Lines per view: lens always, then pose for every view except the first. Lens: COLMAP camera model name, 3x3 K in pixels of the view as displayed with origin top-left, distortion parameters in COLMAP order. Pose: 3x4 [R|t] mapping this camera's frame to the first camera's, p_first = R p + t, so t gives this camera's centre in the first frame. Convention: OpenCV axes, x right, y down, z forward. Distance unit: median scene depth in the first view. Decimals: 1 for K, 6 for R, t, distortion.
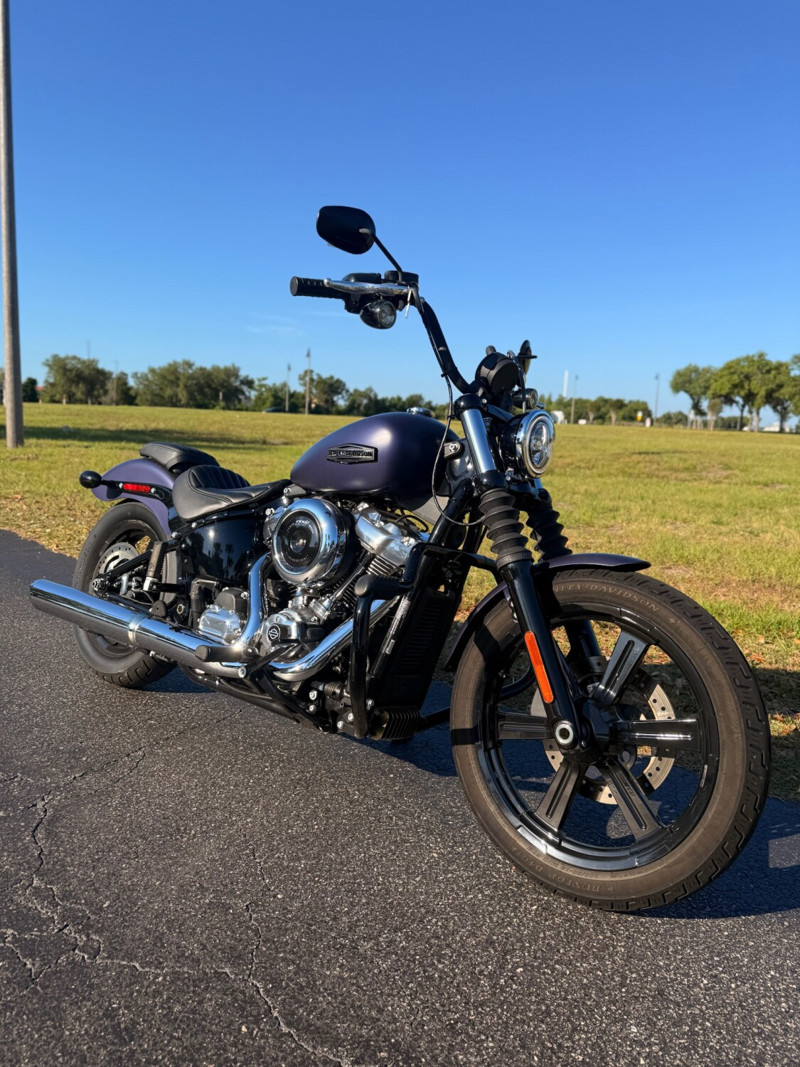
lens RADIAL K [[757.4, 0, 400.0], [0, 757.4, 533.5], [0, 0, 1]] dist [0.033677, -0.072713]
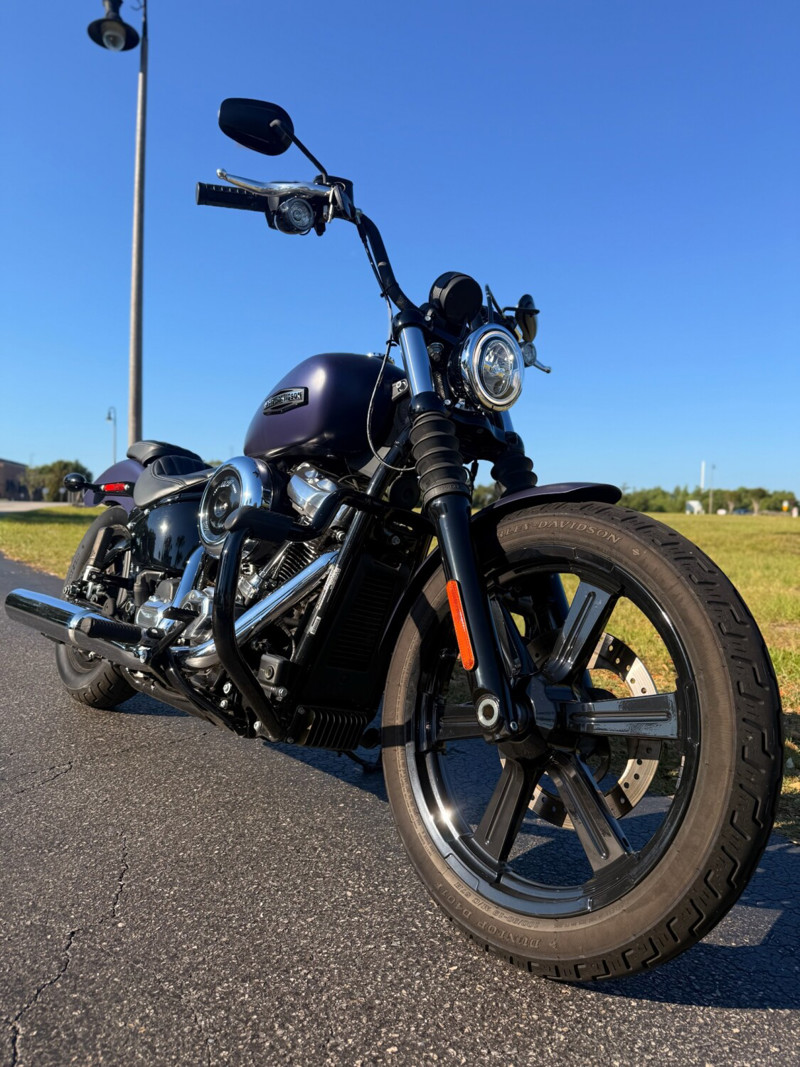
lens RADIAL K [[766.0, 0, 396.7], [0, 766.0, 540.0], [0, 0, 1]] dist [-0.002027, -0.012097]
pose [[0.985919, -0.010843, -0.166869, 0.239050], [-0.008359, 0.993452, -0.113943, 0.173706], [0.167012, 0.113734, 0.979373, 0.245284]]
